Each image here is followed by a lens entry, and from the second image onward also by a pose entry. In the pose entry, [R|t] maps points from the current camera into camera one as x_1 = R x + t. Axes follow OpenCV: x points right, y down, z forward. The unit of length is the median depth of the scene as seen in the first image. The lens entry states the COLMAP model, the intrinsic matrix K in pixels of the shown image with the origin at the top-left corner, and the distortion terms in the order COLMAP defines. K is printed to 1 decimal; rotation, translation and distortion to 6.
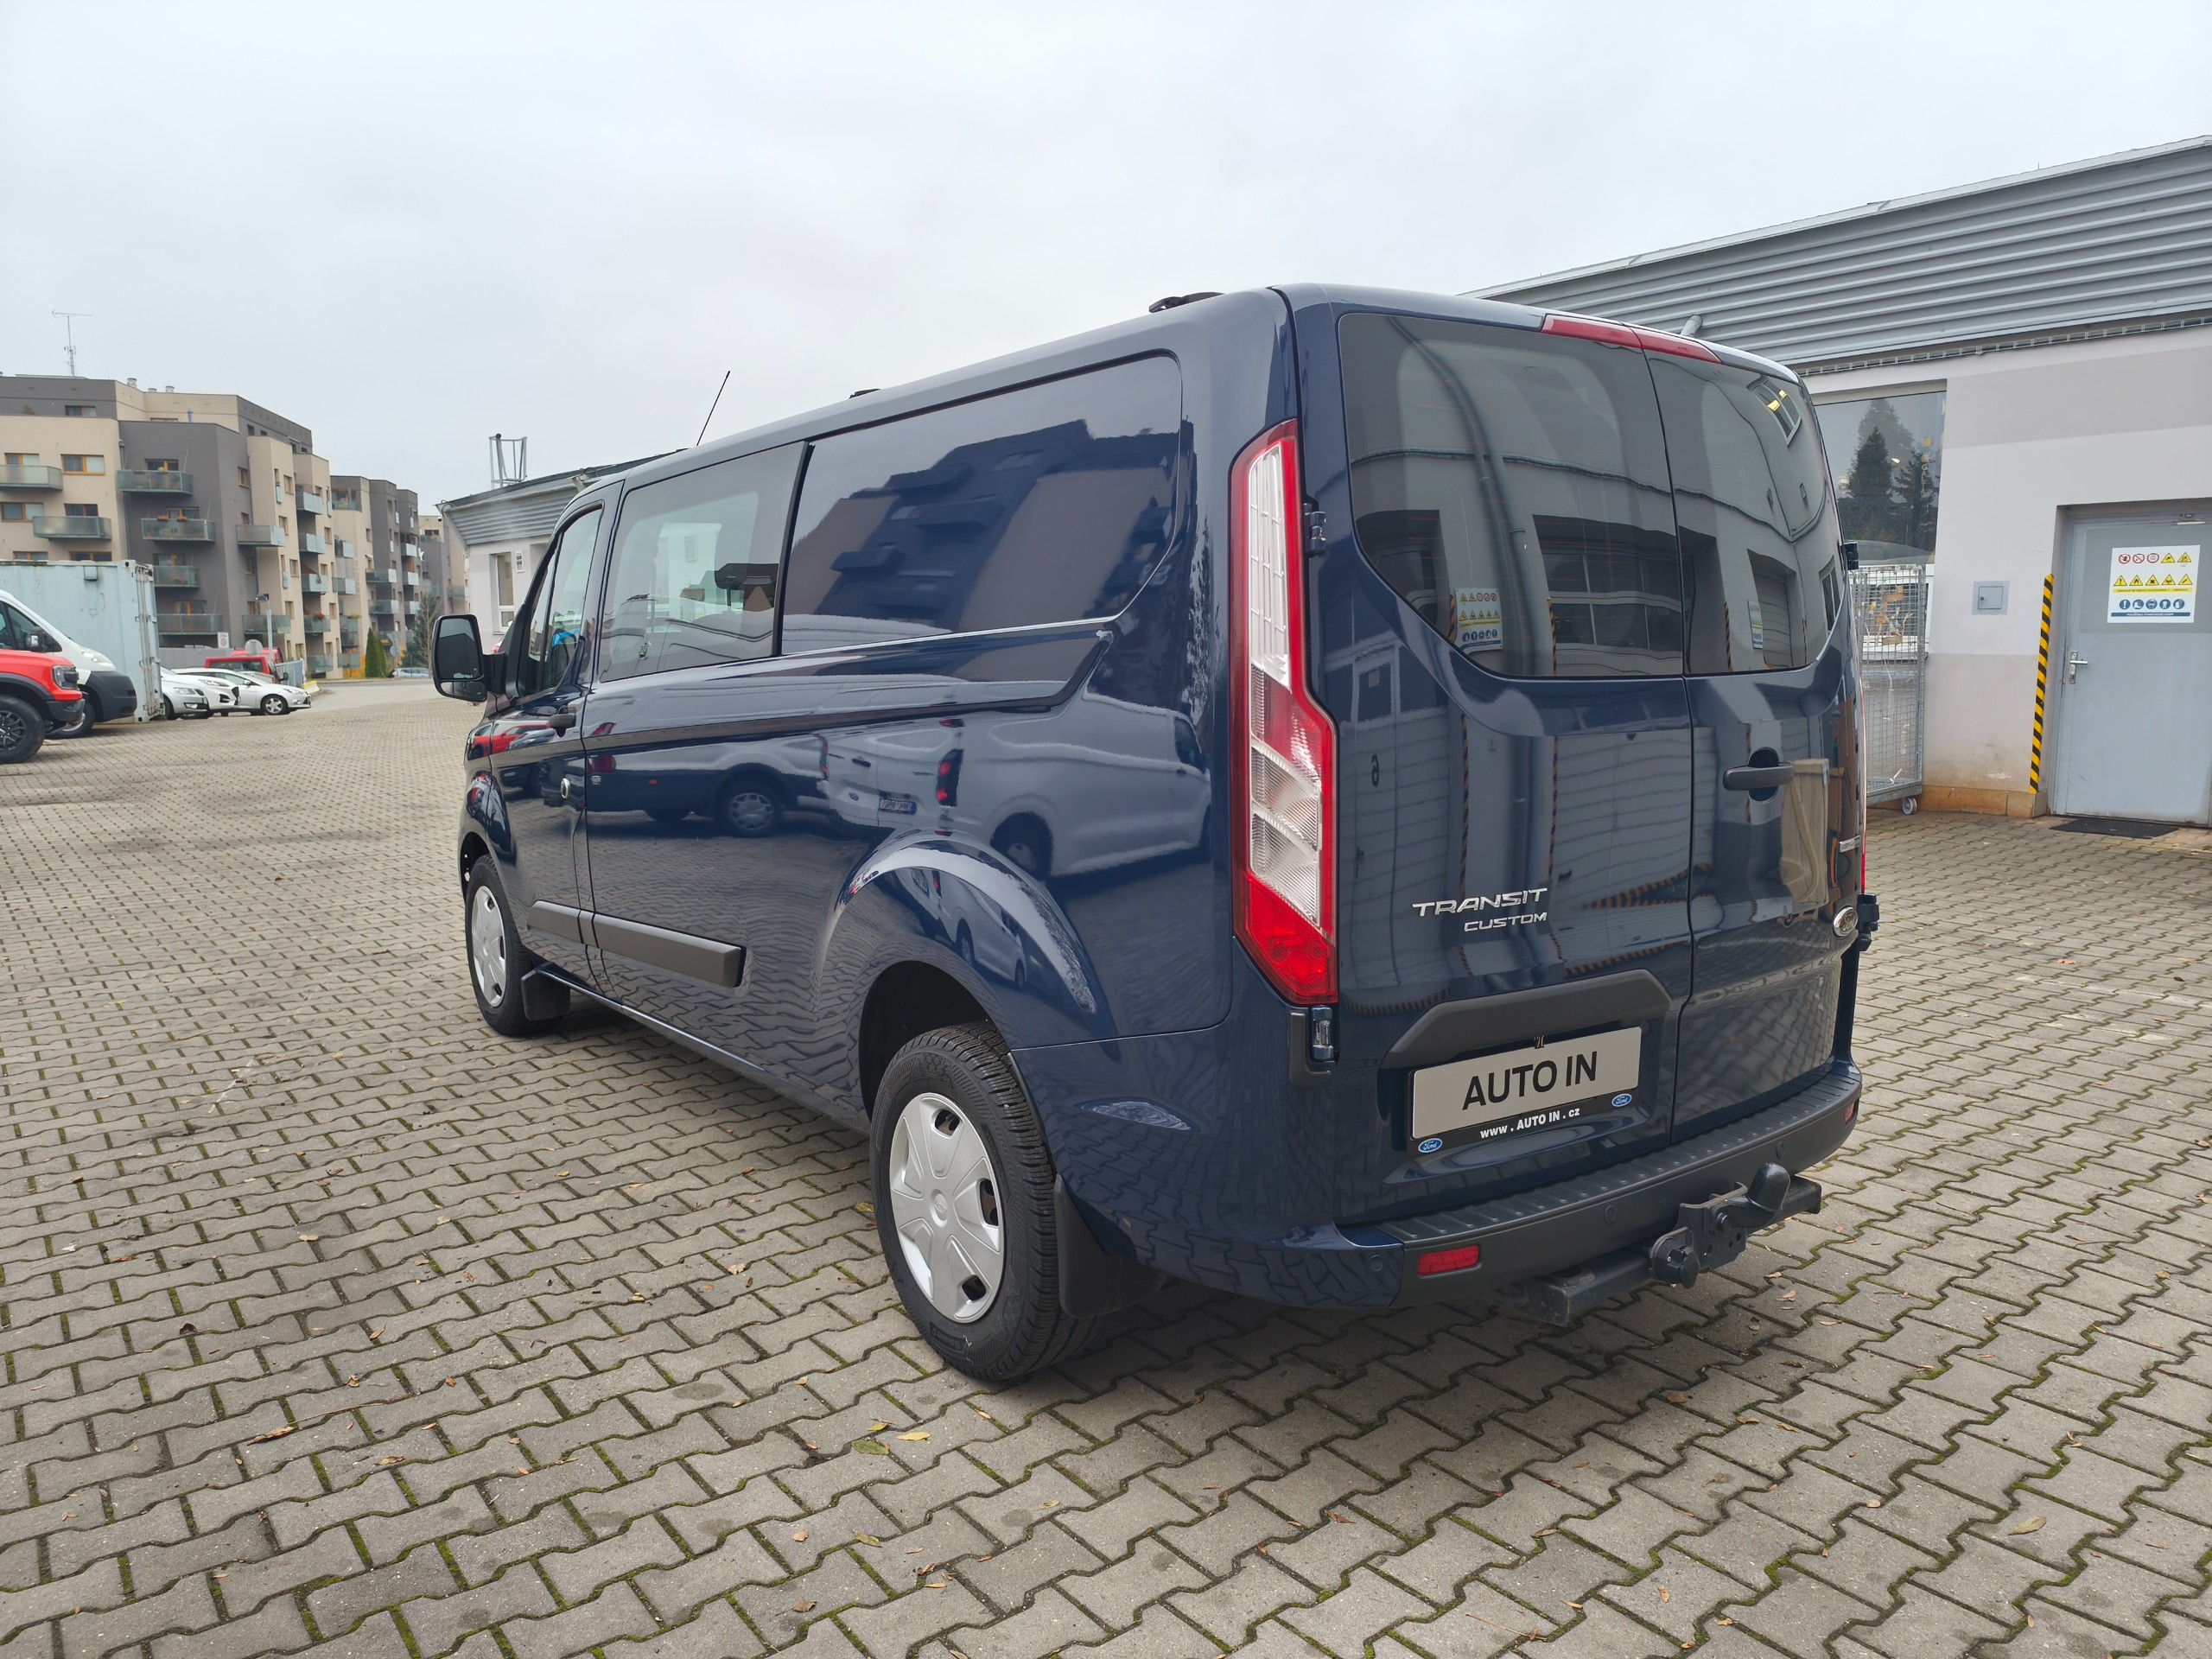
lens RADIAL K [[1508.5, 0, 1113.1], [0, 1508.5, 833.1], [0, 0, 1]] dist [0.024388, -0.027079]
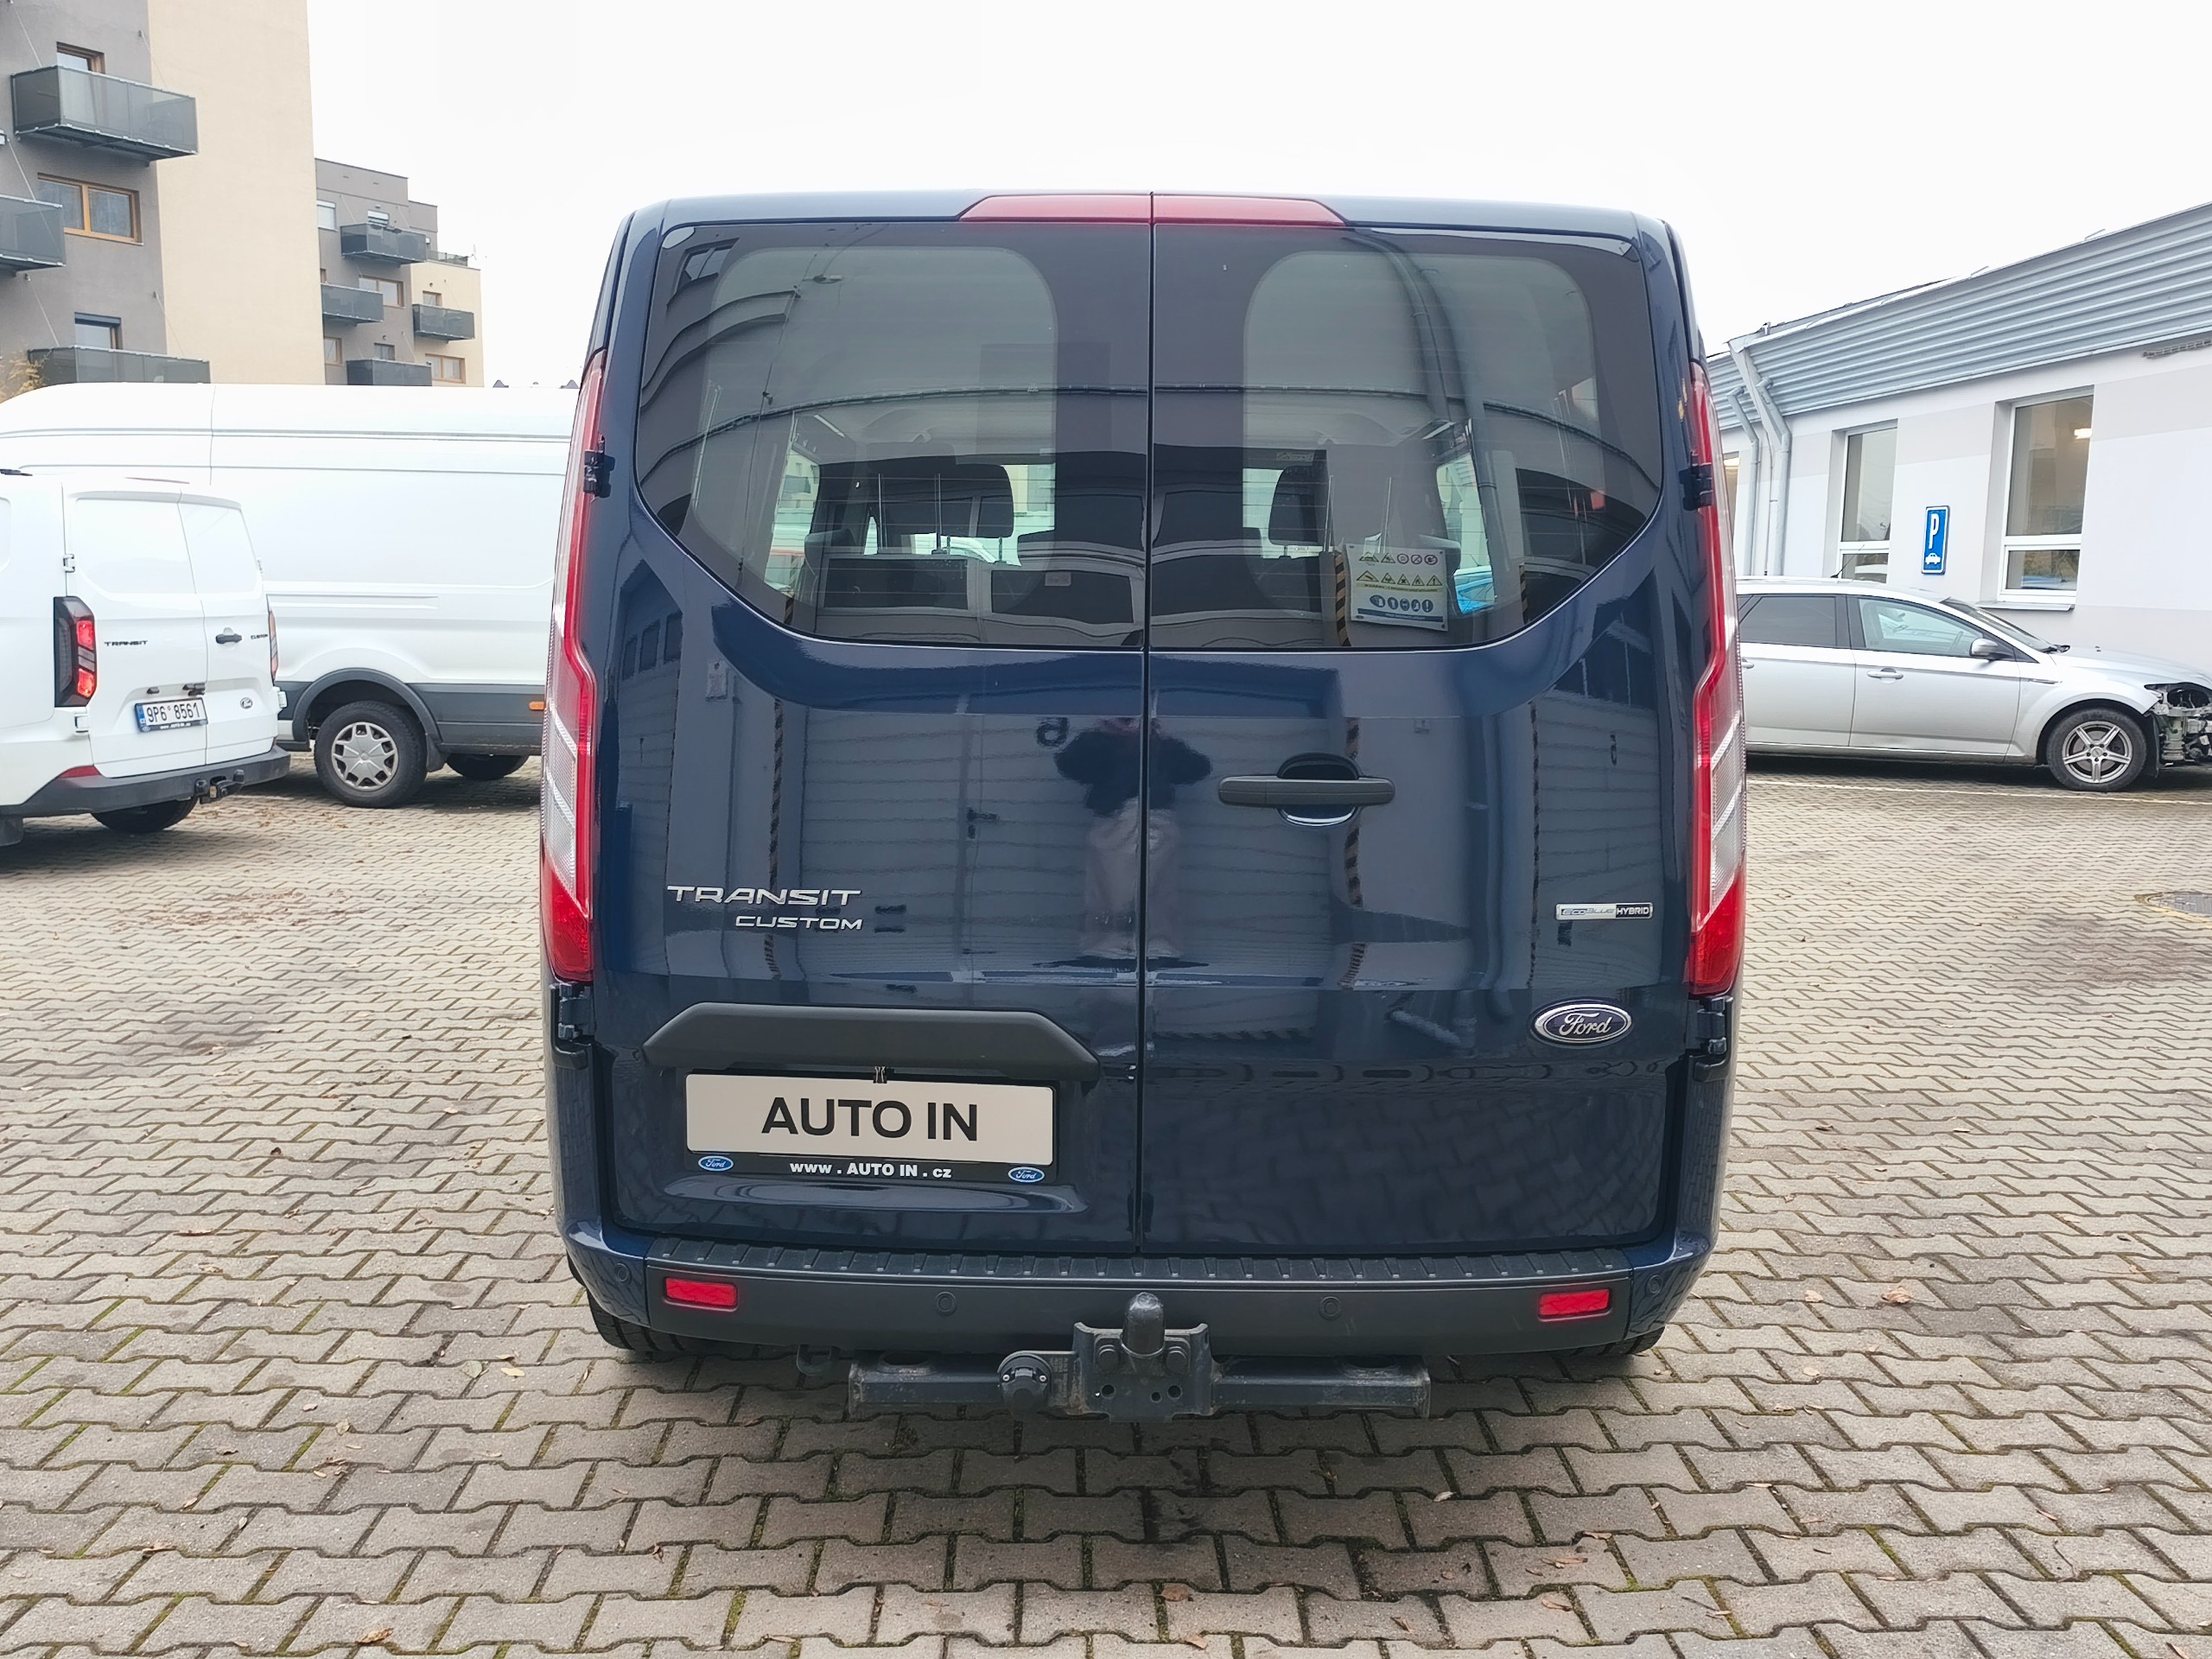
lens RADIAL K [[1841.7, 0, 1087.4], [0, 1841.7, 842.4], [0, 0, 1]] dist [0.030106, -0.032640]
pose [[0.803682, 0.097582, -0.587003, 0.935424], [-0.096520, 0.994777, 0.033221, -0.035142], [0.587179, 0.029958, 0.808903, 0.228638]]
